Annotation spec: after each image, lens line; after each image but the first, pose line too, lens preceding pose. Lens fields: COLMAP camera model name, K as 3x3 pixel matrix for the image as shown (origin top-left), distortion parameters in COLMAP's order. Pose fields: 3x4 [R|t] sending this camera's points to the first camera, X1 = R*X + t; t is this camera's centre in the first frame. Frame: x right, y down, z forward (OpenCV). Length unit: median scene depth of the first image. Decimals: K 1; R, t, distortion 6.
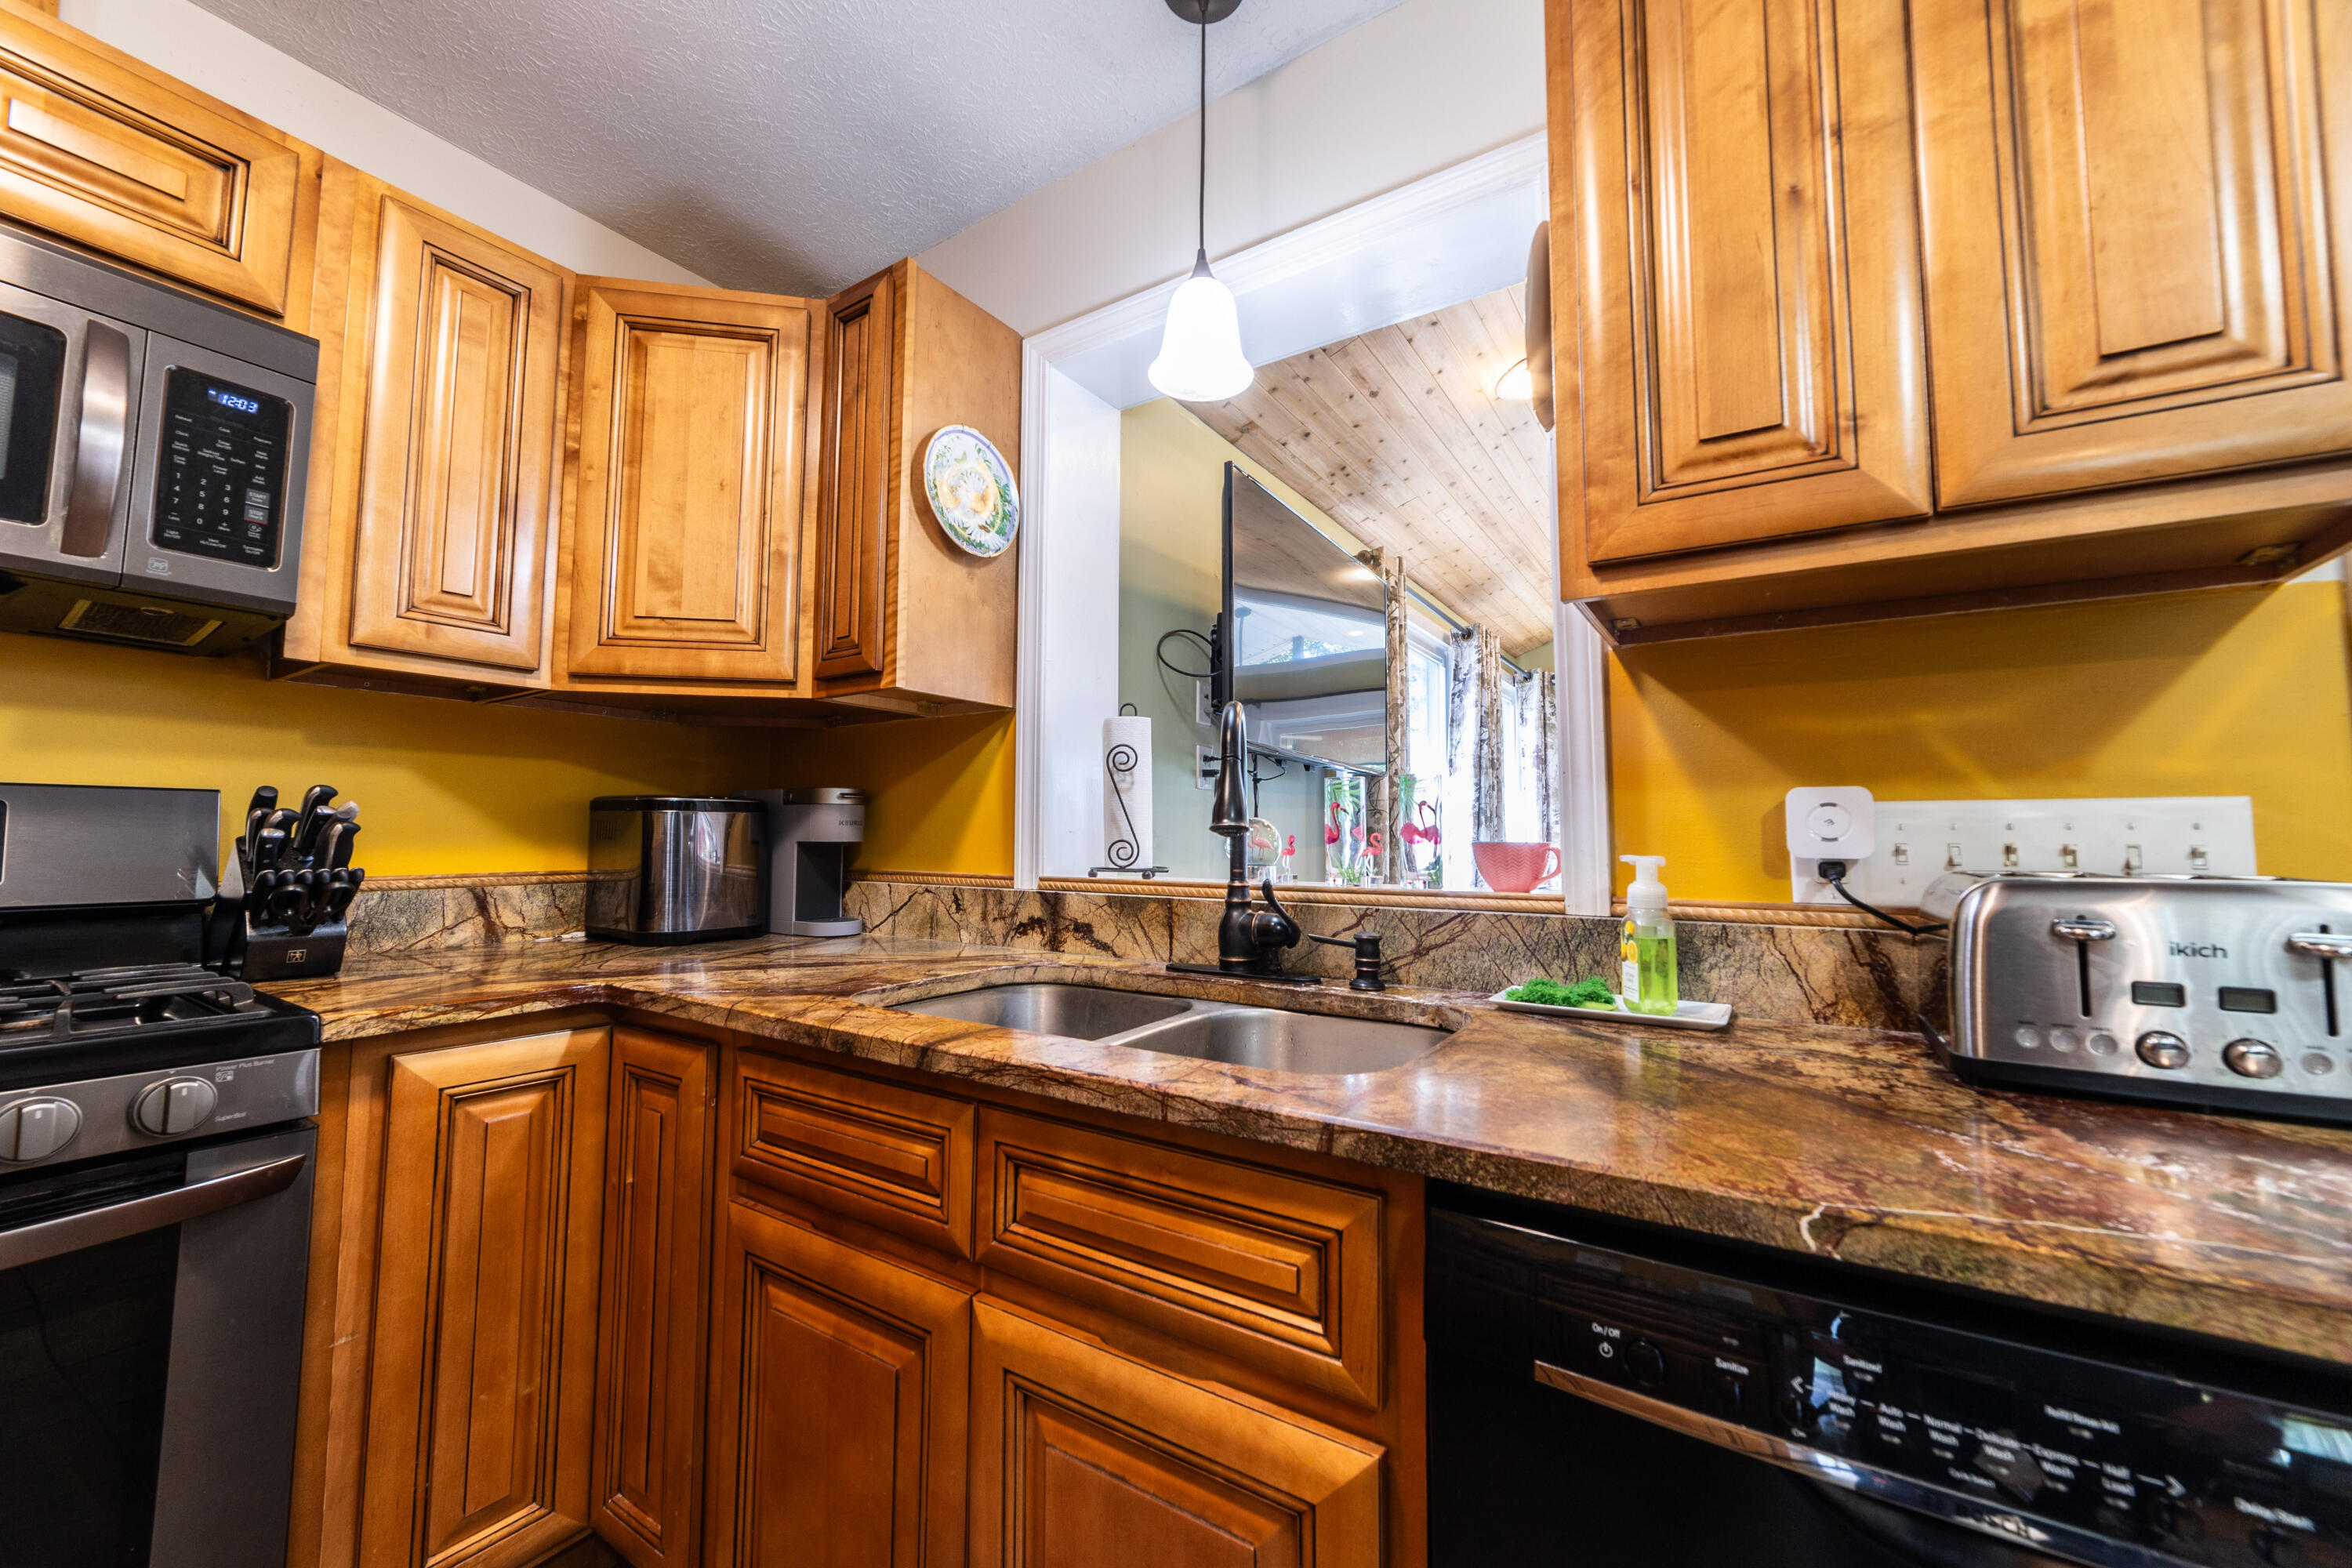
lens RADIAL K [[901.8, 0, 1163.0], [0, 901.8, 783.6], [0, 0, 1]] dist [-0.024324, 0.008457]
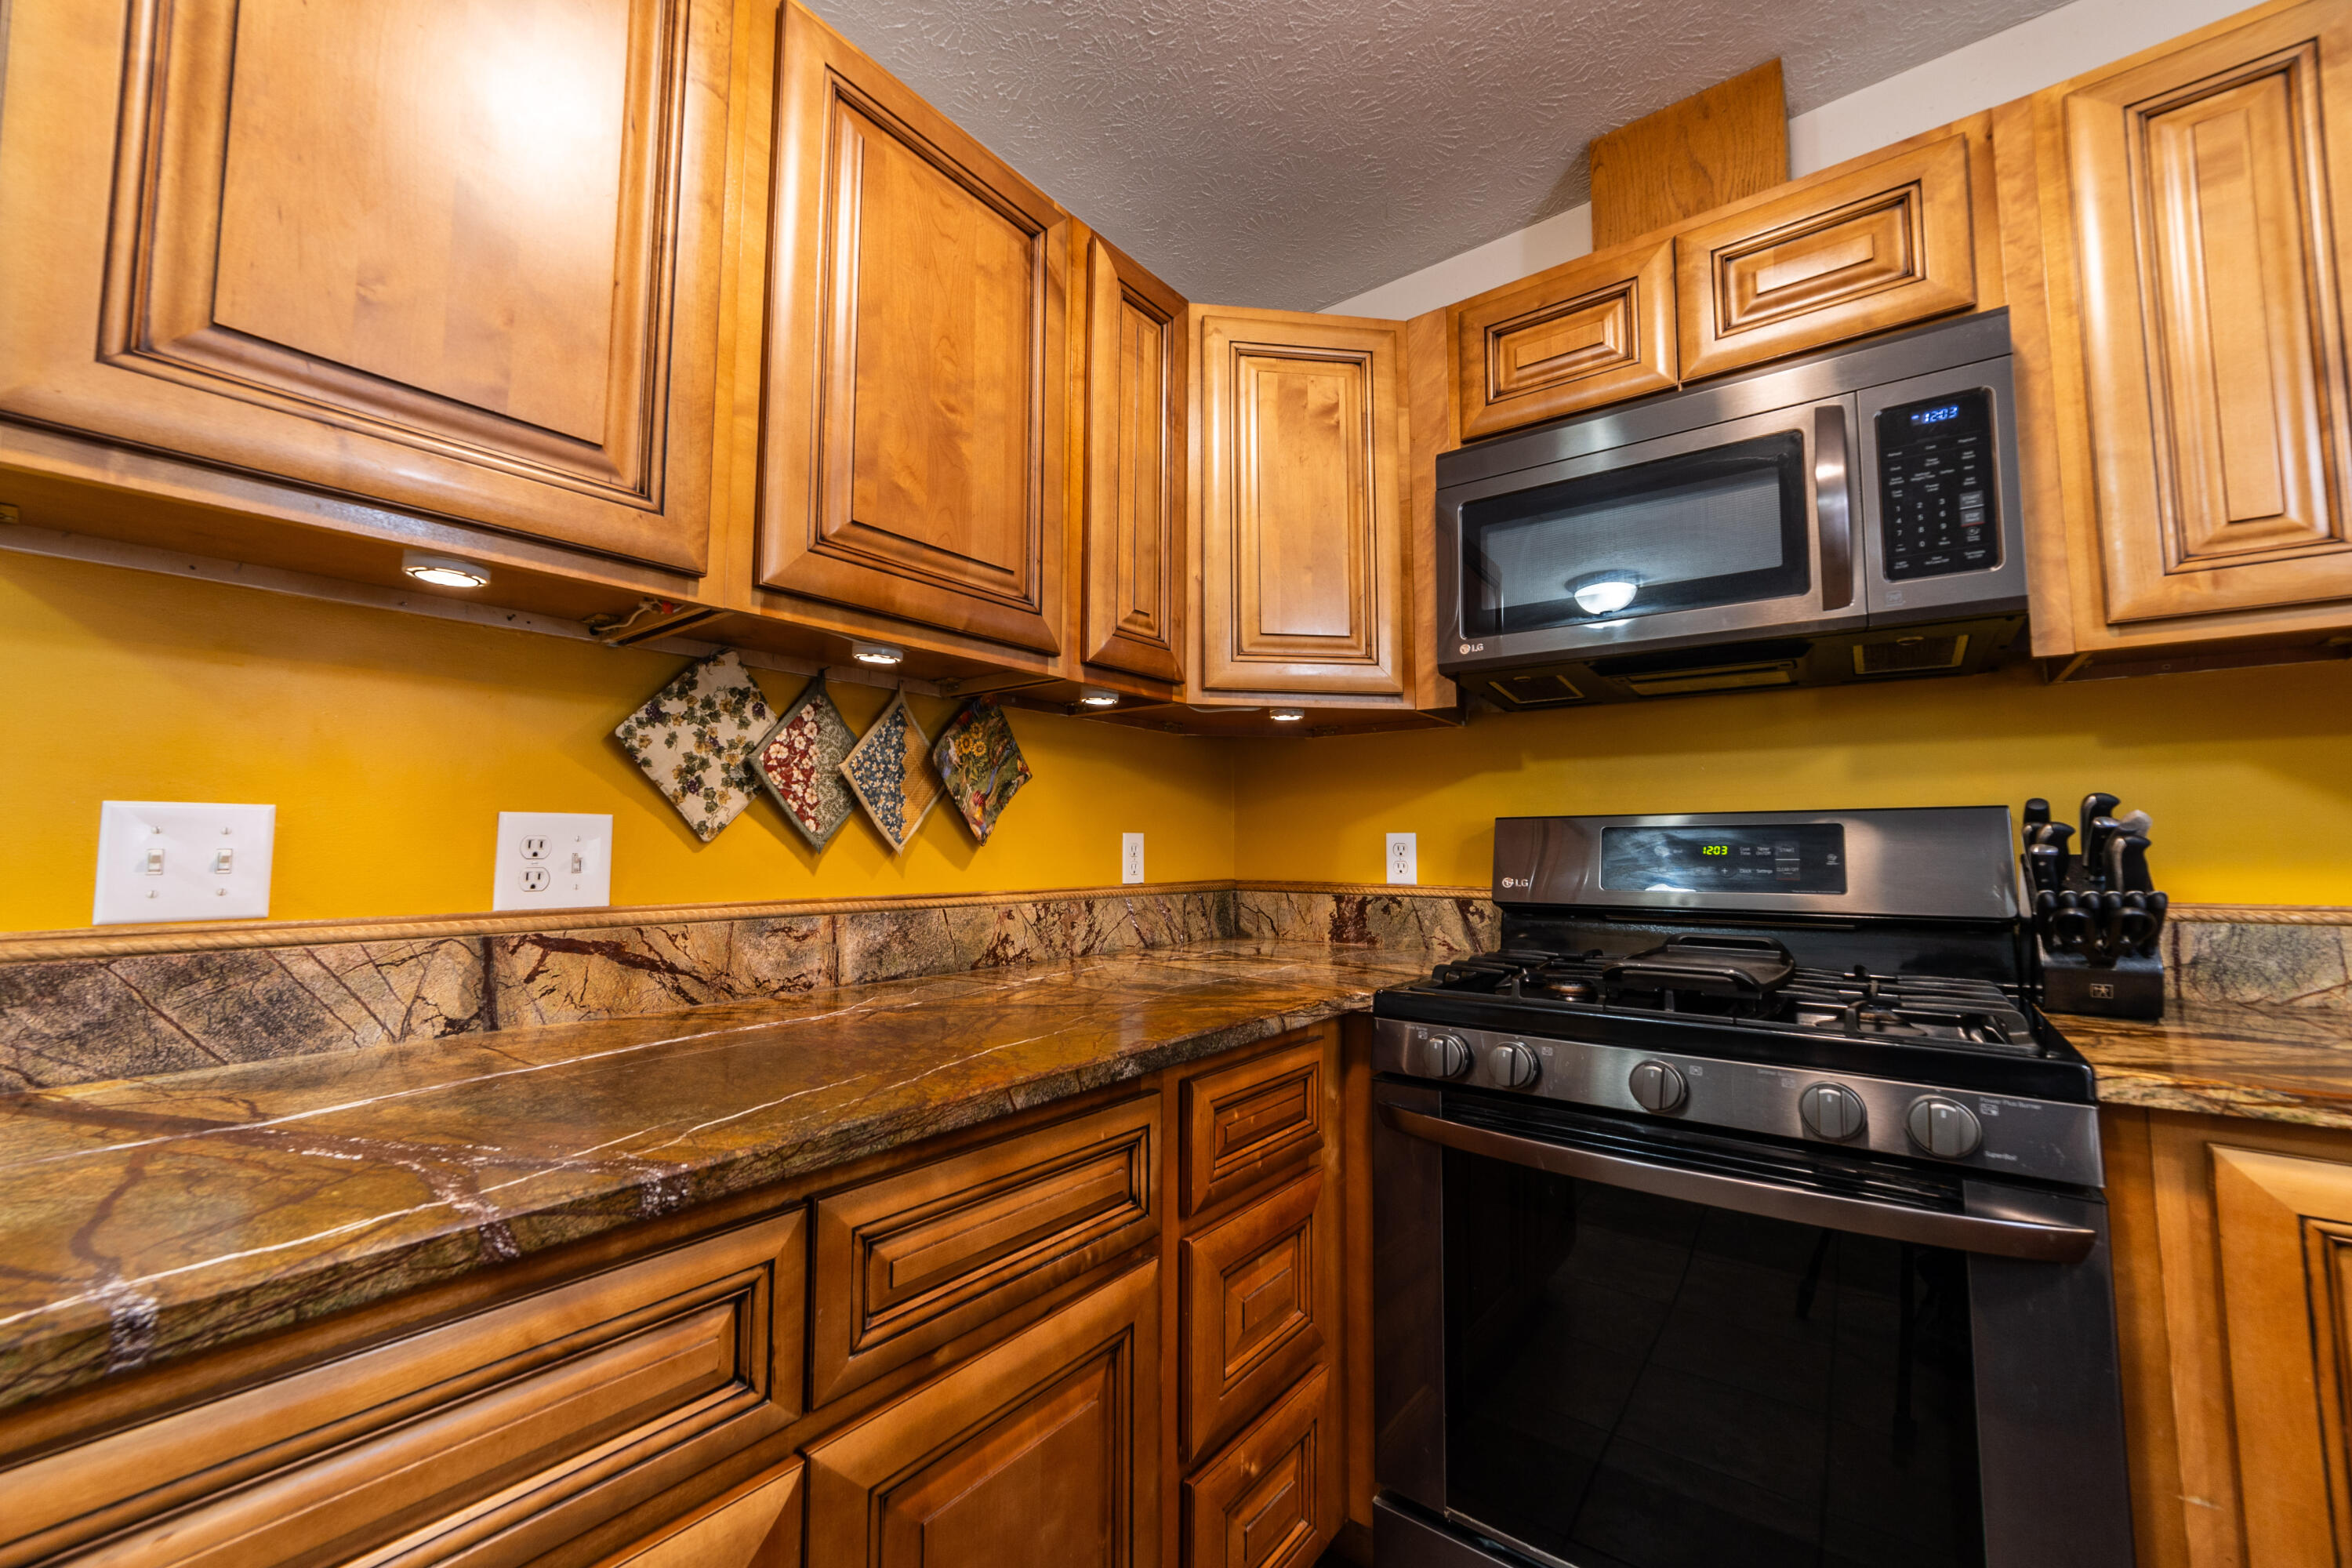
lens RADIAL K [[901.8, 0, 1163.0], [0, 901.8, 783.6], [0, 0, 1]] dist [-0.024324, 0.008457]
pose [[-0.080369, -0.082554, -0.993341, -0.022584], [0.060716, 0.994308, -0.087547, 0.013437], [0.994914, -0.067347, -0.074900, 0.177669]]
